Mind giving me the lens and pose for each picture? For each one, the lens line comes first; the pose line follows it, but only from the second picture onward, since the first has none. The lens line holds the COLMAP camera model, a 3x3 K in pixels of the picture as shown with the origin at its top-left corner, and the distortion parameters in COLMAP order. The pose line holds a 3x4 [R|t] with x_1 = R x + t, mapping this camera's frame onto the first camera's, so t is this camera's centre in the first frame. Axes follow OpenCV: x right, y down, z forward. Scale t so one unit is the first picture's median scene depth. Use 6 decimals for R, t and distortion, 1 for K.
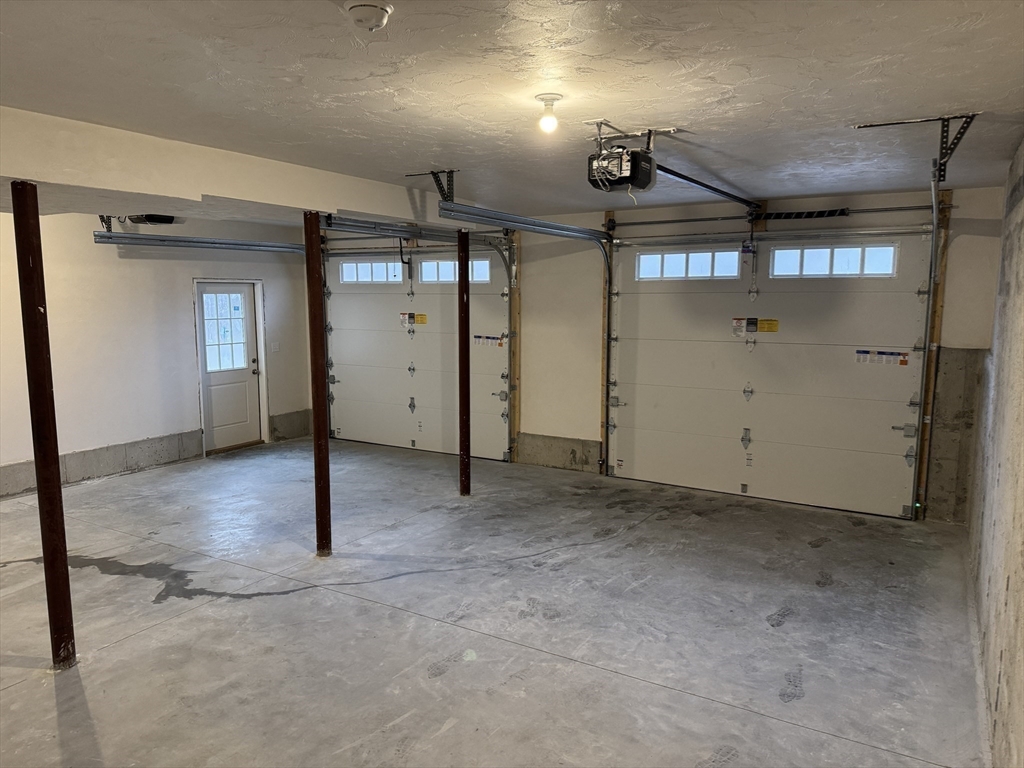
lens RADIAL K [[721.7, 0, 510.1], [0, 721.7, 387.5], [0, 0, 1]] dist [0.092932, -0.132932]
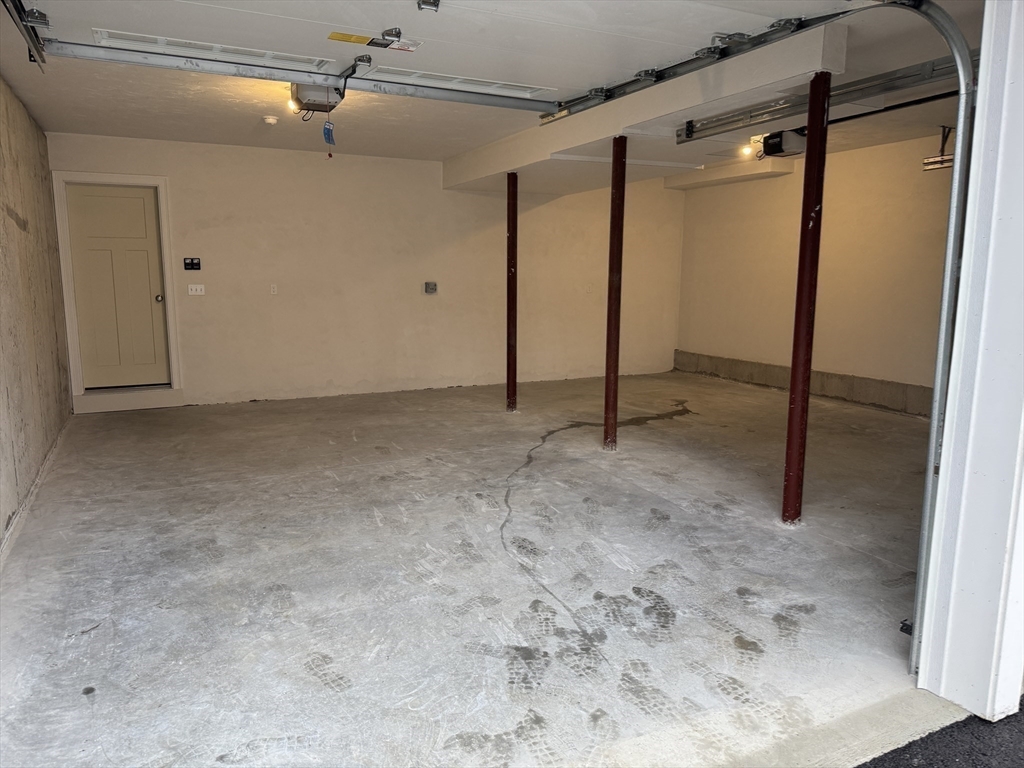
lens RADIAL K [[721.7, 0, 510.1], [0, 721.7, 387.5], [0, 0, 1]] dist [0.092932, -0.132932]
pose [[-0.549631, 0.131708, -0.824960, 0.721527], [-0.116033, 0.965887, 0.231514, -0.102028], [0.827310, 0.222970, -0.515599, 1.396863]]
